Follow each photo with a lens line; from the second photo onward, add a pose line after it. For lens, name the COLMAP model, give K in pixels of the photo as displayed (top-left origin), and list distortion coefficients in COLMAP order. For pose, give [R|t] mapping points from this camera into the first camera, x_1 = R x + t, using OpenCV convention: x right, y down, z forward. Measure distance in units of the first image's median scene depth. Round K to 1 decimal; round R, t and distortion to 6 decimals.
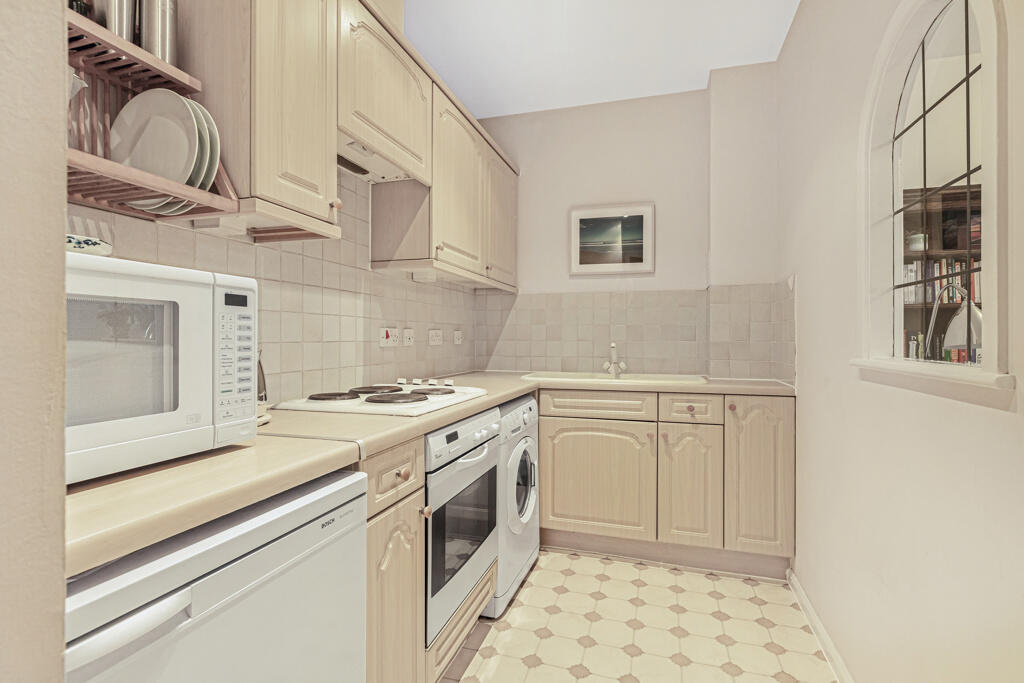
lens RADIAL K [[495.3, 0, 509.6], [0, 495.3, 334.7], [0, 0, 1]] dist [-0.013578, -0.000046]
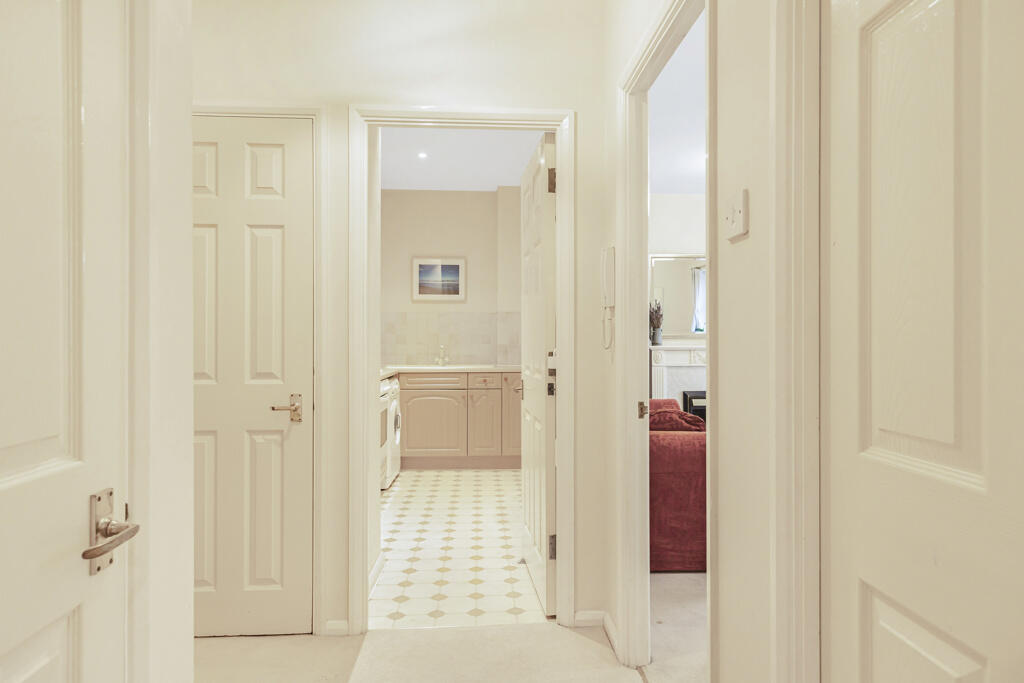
lens RADIAL K [[632.0, 0, 513.8], [0, 632.0, 340.0], [0, 0, 1]] dist [-0.001410, -0.000031]
pose [[0.935816, -0.000396, 0.352489, -0.346252], [-0.000618, 0.999996, 0.002764, -0.008455], [-0.352489, -0.002805, 0.935812, -1.185486]]
